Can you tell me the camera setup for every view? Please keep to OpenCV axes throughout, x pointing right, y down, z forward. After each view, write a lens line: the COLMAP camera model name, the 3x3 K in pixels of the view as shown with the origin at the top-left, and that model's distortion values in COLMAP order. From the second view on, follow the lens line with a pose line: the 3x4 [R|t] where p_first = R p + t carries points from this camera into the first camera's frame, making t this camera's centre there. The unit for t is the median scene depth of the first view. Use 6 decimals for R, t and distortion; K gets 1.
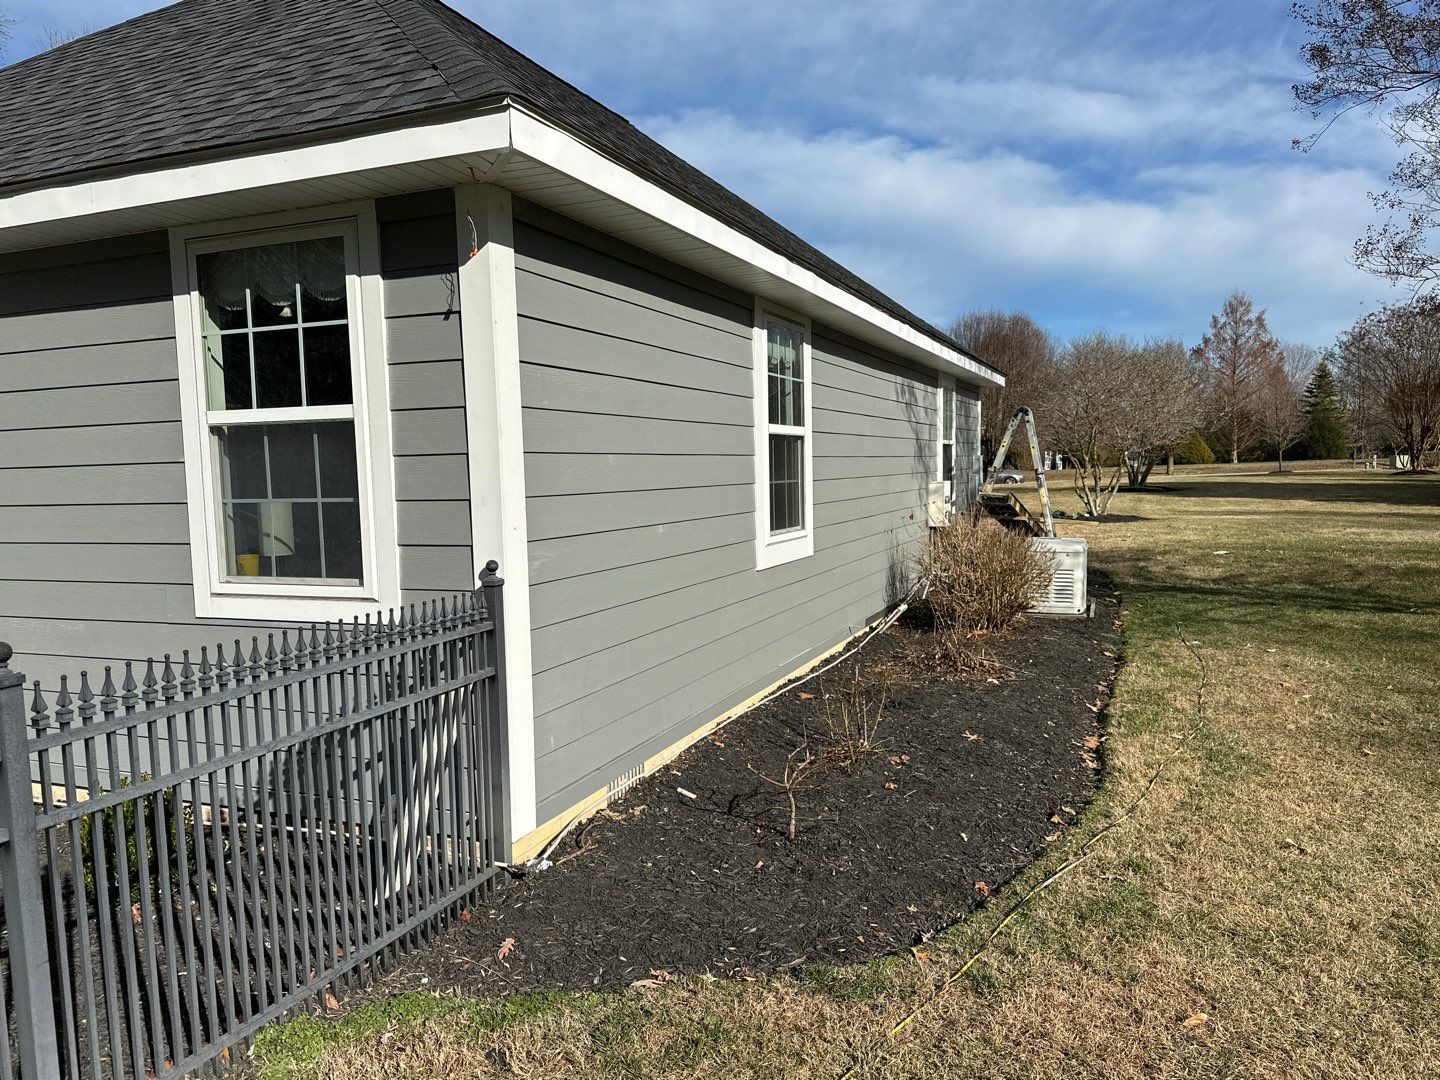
lens RADIAL K [[1036.7, 0, 730.3], [0, 1036.7, 559.9], [0, 0, 1]] dist [0.059944, -0.065193]
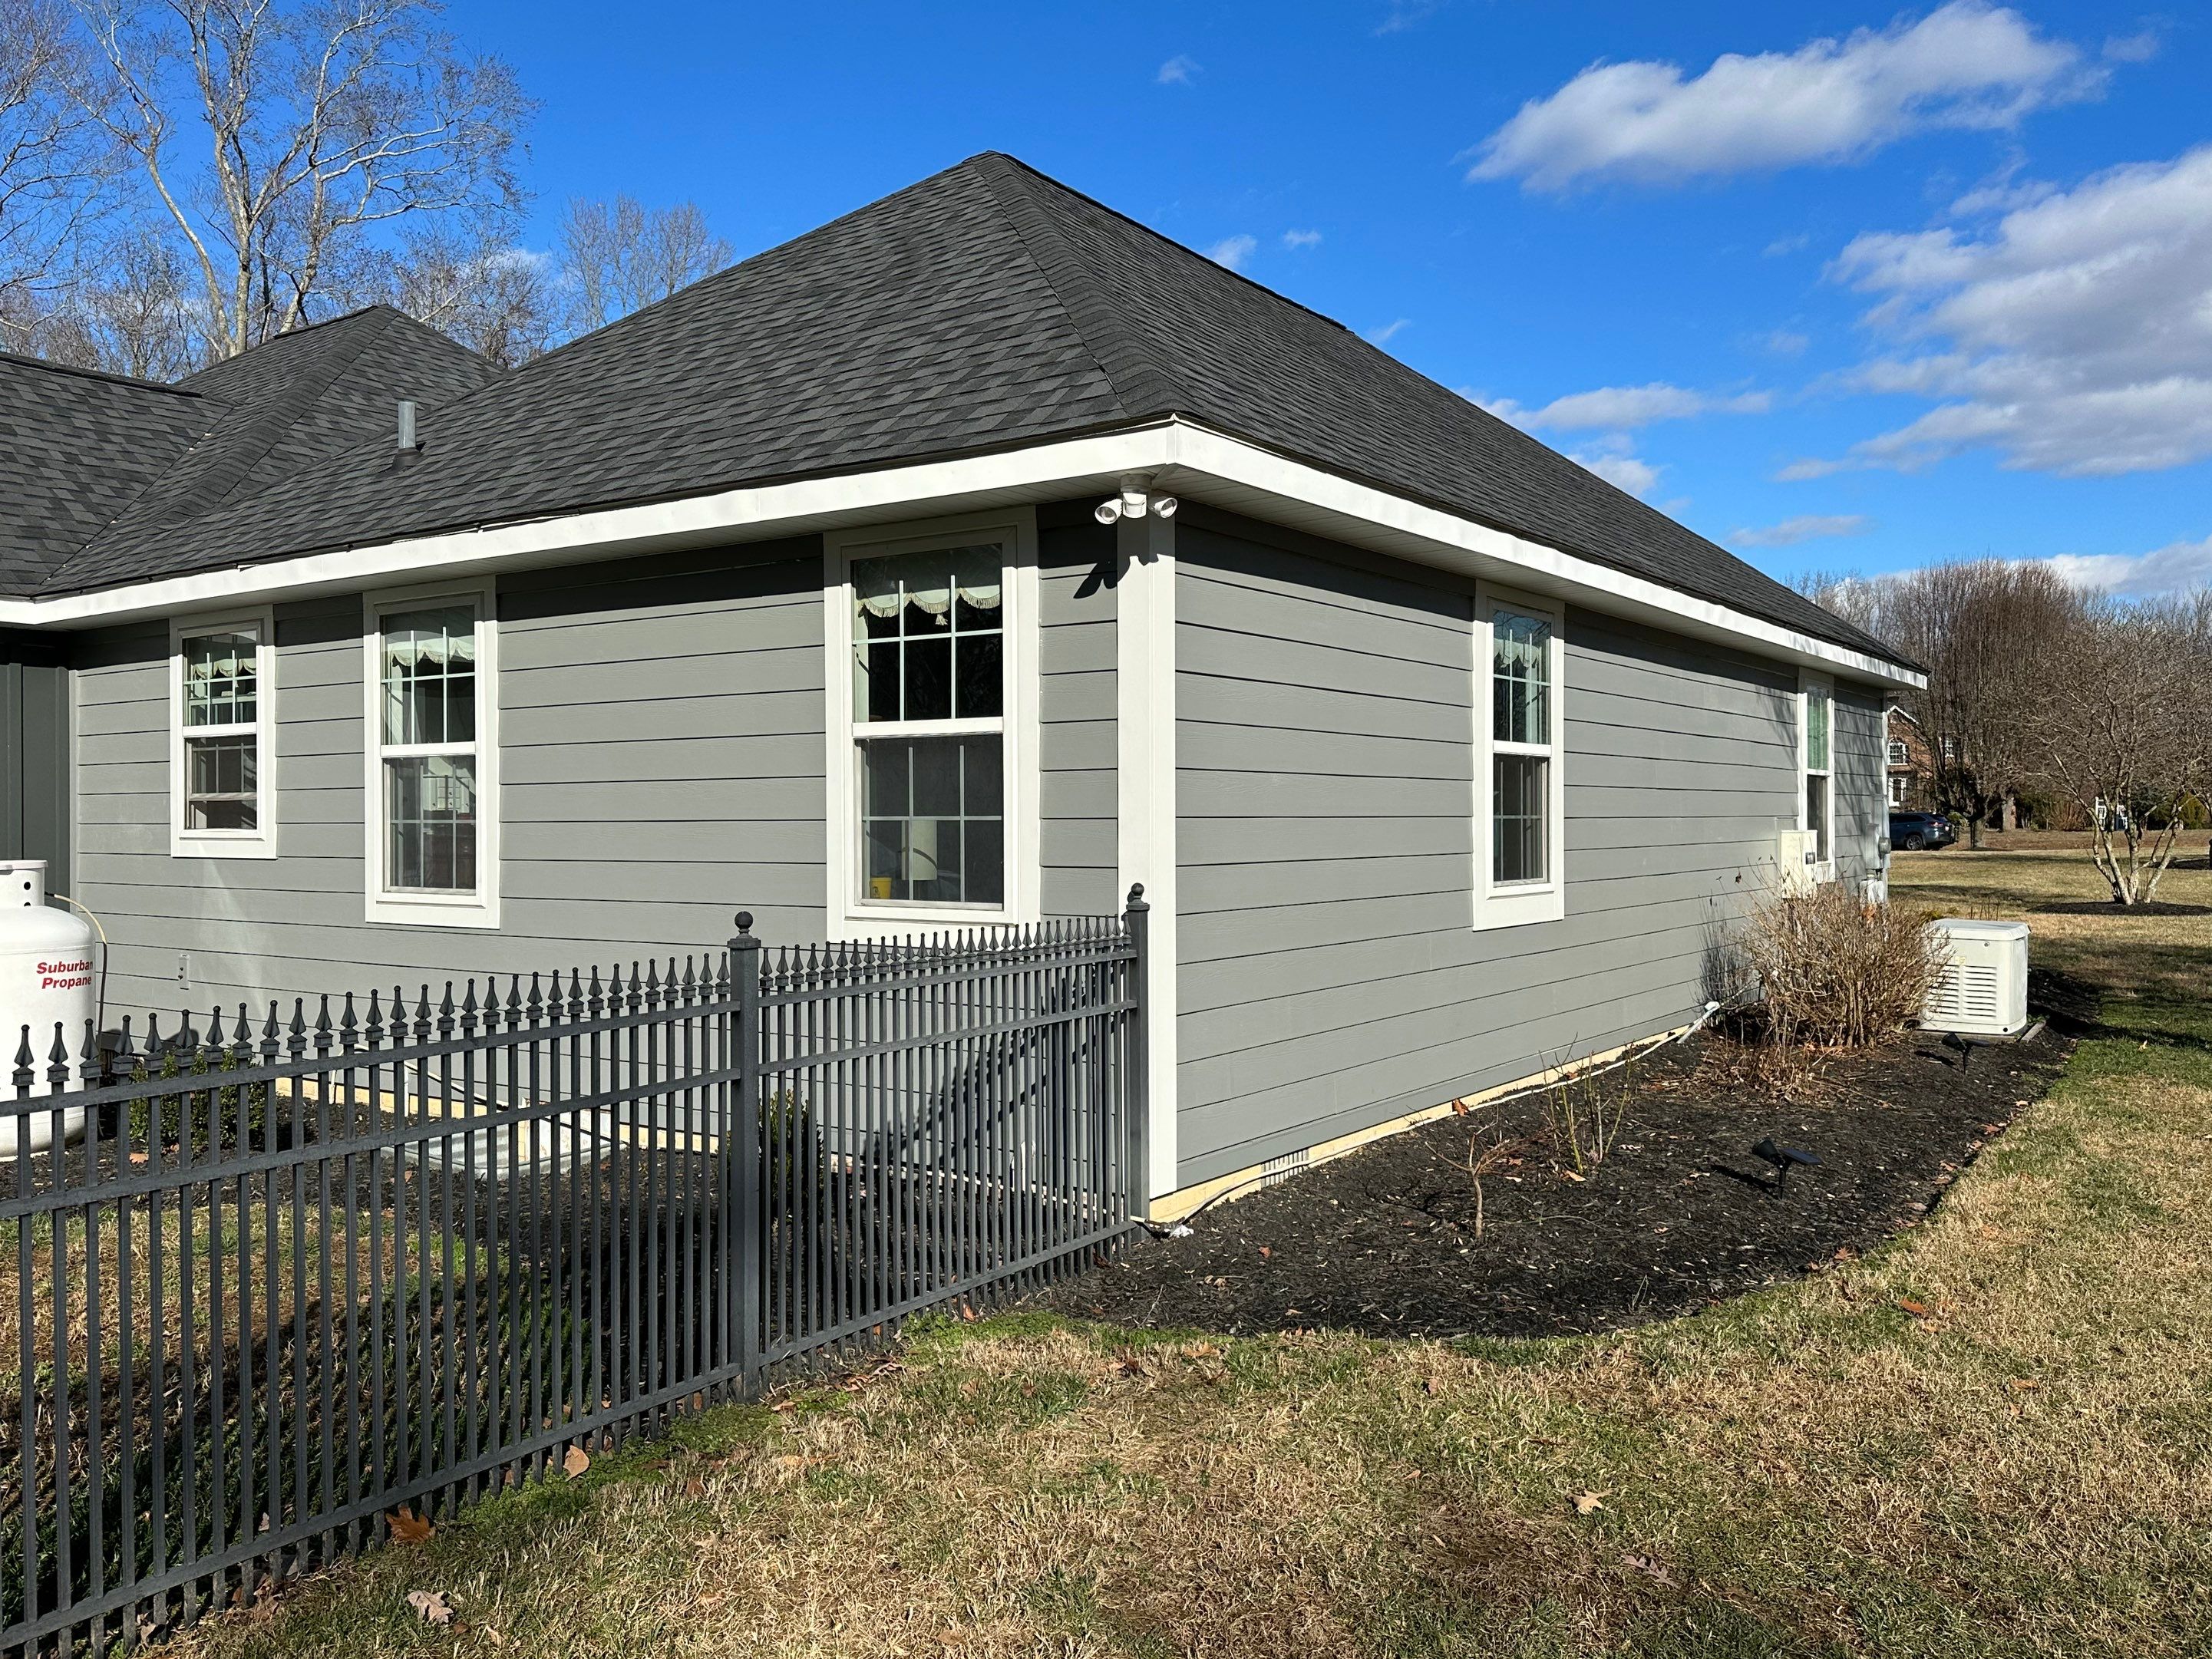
lens RADIAL K [[1870.9, 0, 1140.7], [0, 1870.9, 786.1], [0, 0, 1]] dist [0.101973, -0.092417]
pose [[0.974952, 0.014915, -0.221916, 0.129717], [-0.038665, 0.993923, -0.103067, 0.078596], [0.219030, 0.109066, 0.969603, -0.573089]]
